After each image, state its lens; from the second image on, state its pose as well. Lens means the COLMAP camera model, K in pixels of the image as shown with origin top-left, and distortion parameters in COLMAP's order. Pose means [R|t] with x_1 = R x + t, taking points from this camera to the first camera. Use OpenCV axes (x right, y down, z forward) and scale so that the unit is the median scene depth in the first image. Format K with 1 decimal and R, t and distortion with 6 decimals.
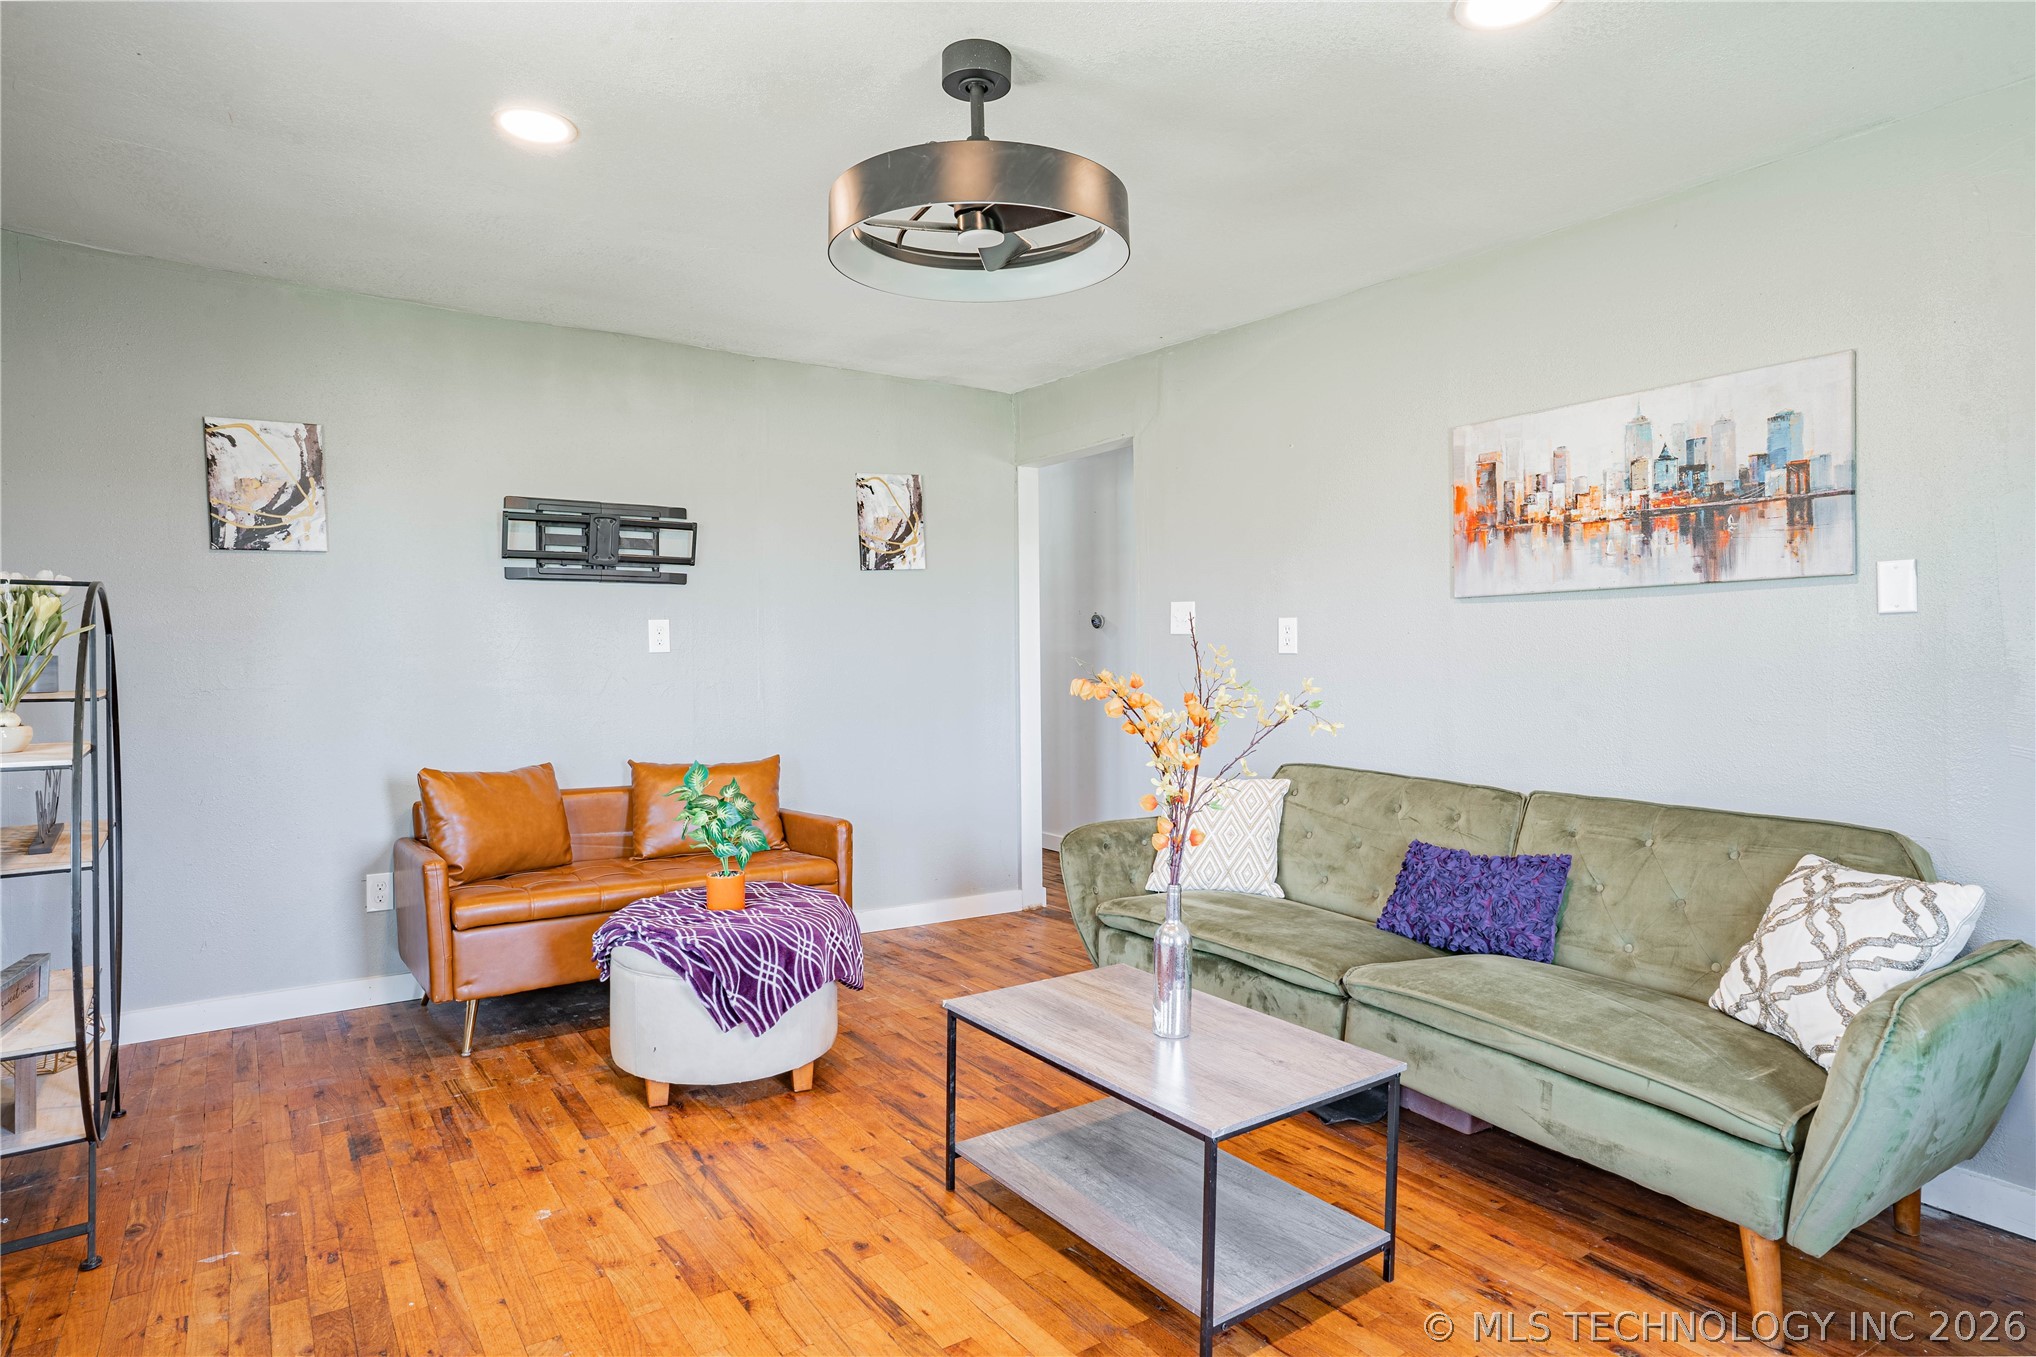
lens RADIAL K [[1124.2, 0, 1019.7], [0, 1124.2, 669.7], [0, 0, 1]] dist [-0.013824, 0.005462]
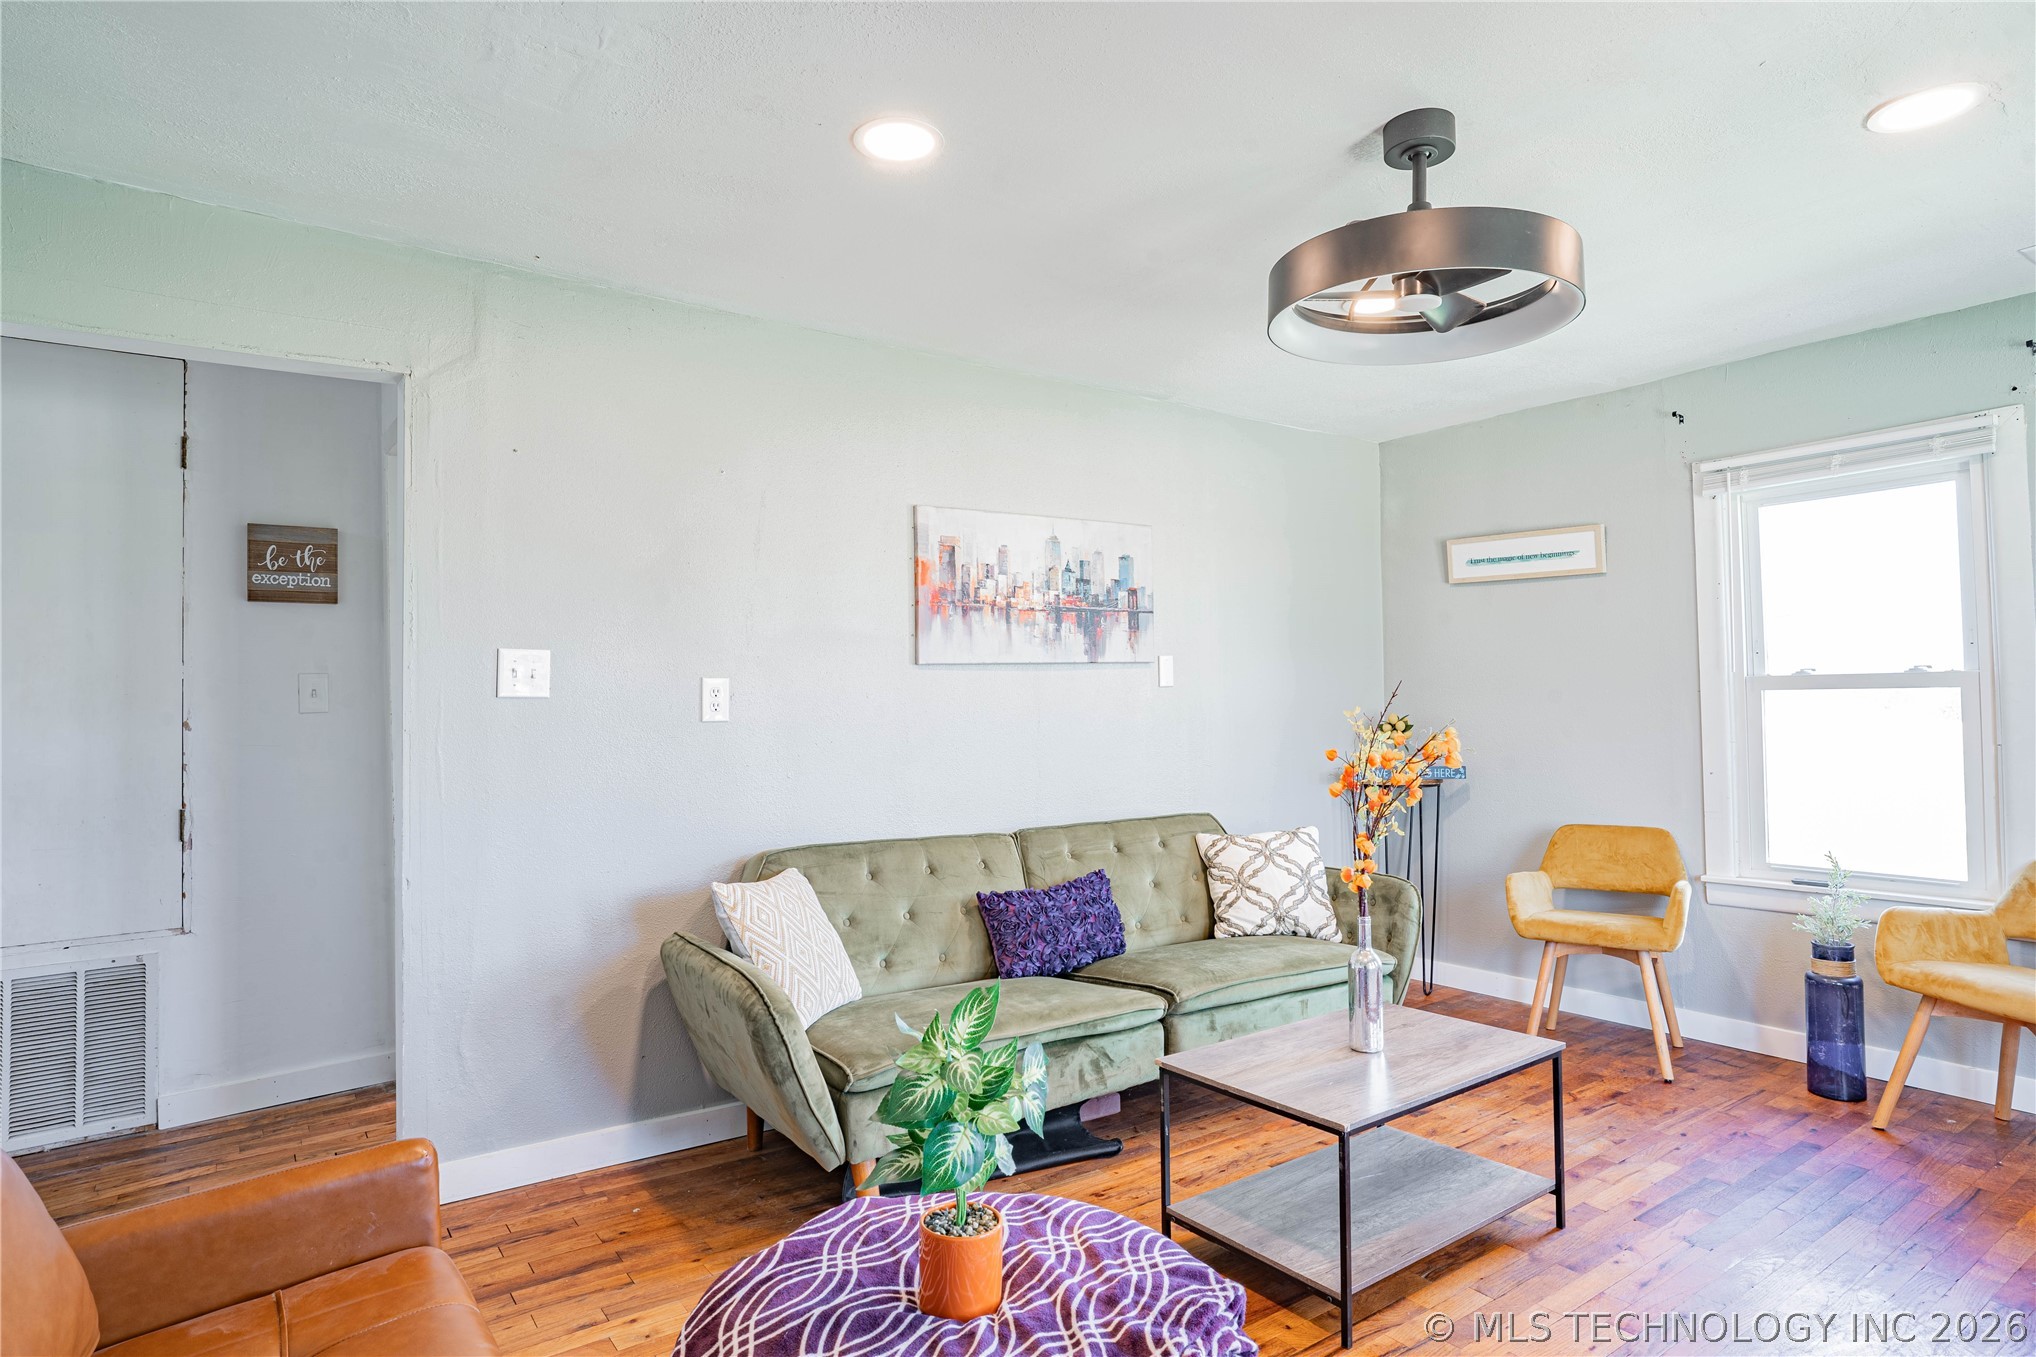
lens RADIAL K [[1124.2, 0, 1017.3], [0, 1124.2, 679.5], [0, 0, 1]] dist [-0.013824, 0.005462]
pose [[-0.008166, 0.016308, 0.999834, -0.782005], [0.027704, 0.999487, -0.016076, -0.034130], [-0.999583, 0.027568, -0.008613, 1.054989]]
